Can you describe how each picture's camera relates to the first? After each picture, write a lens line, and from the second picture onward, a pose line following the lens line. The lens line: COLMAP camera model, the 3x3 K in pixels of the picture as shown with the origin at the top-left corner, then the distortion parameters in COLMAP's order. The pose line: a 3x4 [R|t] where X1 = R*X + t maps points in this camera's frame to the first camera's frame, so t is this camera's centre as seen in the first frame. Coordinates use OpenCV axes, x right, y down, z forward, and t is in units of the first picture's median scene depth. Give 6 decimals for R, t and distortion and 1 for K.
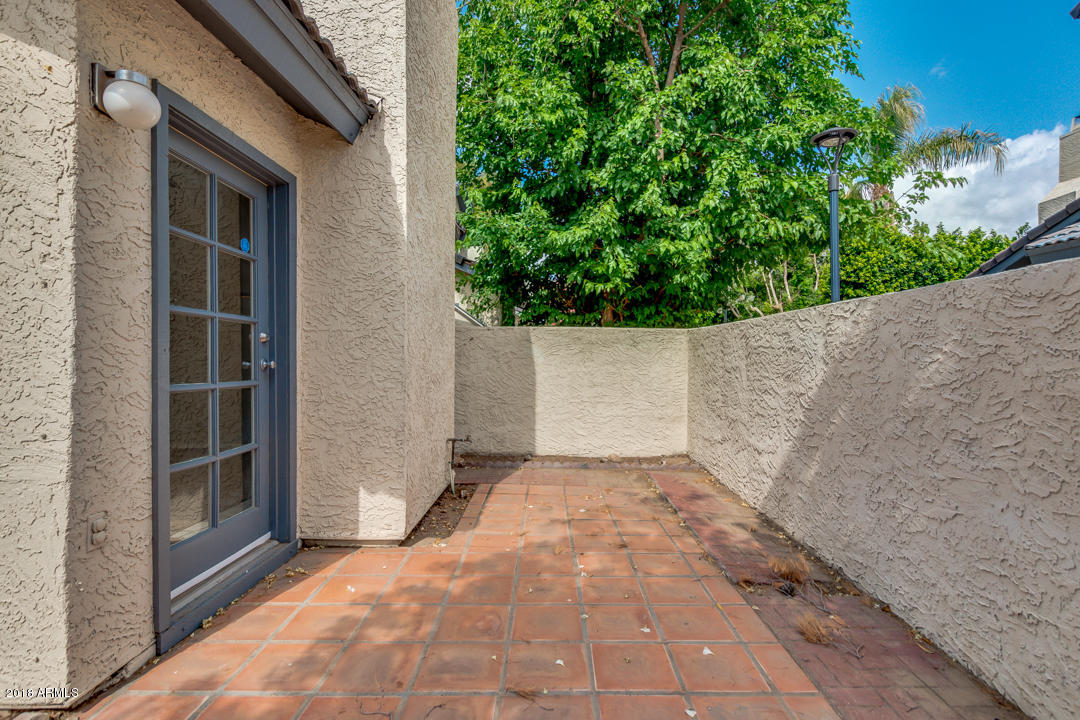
lens RADIAL K [[521.2, 0, 557.9], [0, 521.2, 356.5], [0, 0, 1]] dist [0.003140, 0.000180]
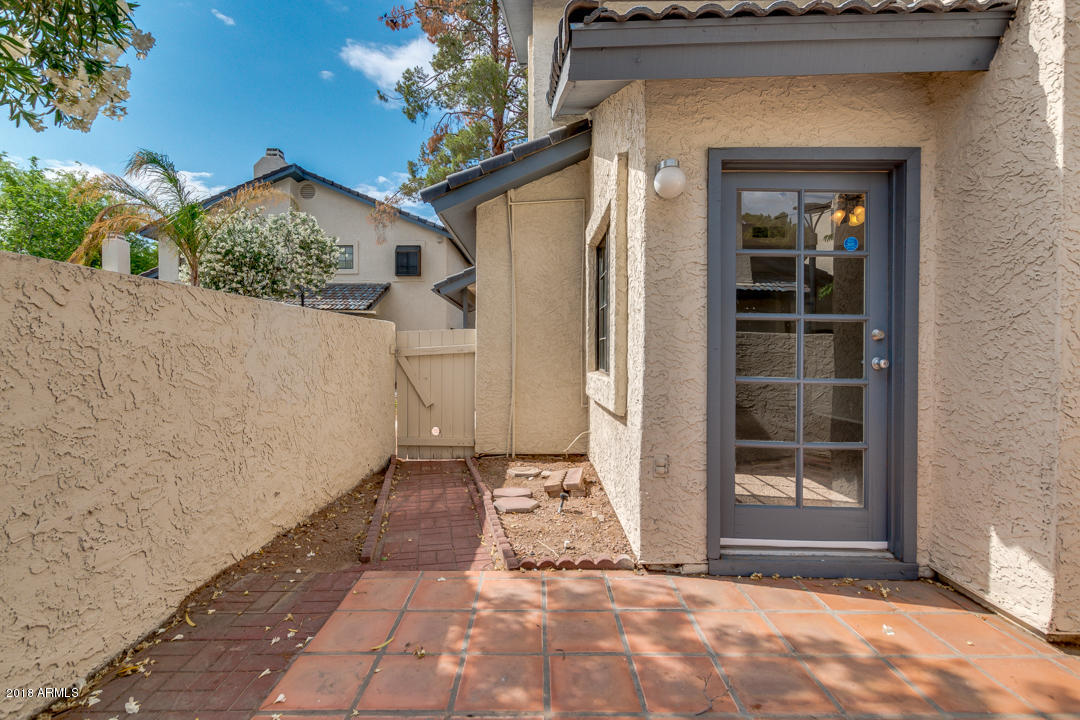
lens RADIAL K [[500.2, 0, 513.4], [0, 500.2, 366.4], [0, 0, 1]] dist [0.005007, 0.000632]
pose [[-0.028286, 0.026286, -0.999254, 0.374263], [-0.006039, 0.999631, 0.026466, 0.000936], [0.999582, 0.006783, -0.028117, 0.367154]]
